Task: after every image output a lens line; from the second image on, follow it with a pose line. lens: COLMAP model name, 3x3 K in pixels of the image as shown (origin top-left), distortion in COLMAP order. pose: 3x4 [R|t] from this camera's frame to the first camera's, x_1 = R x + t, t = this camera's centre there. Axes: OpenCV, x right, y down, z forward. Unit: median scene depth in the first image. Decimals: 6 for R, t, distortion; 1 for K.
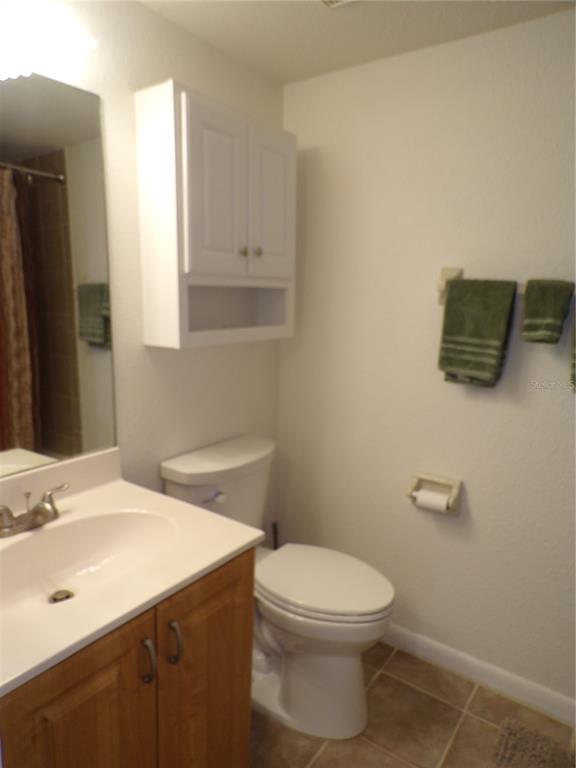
lens RADIAL K [[523.5, 0, 288.0], [0, 523.5, 384.0], [0, 0, 1]] dist [0.001438, 0.002406]
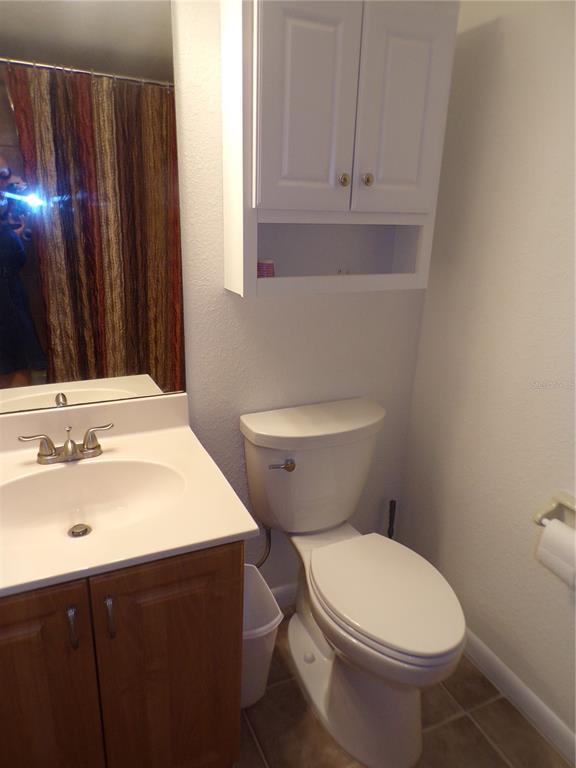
lens RADIAL K [[513.5, 0, 286.7], [0, 513.5, 389.3], [0, 0, 1]] dist [0.004469, 0.002505]
pose [[0.862544, 0.166186, -0.477912, 0.288707], [-0.097510, 0.981414, 0.165283, -0.063796], [0.496497, -0.095963, 0.862718, 0.266832]]
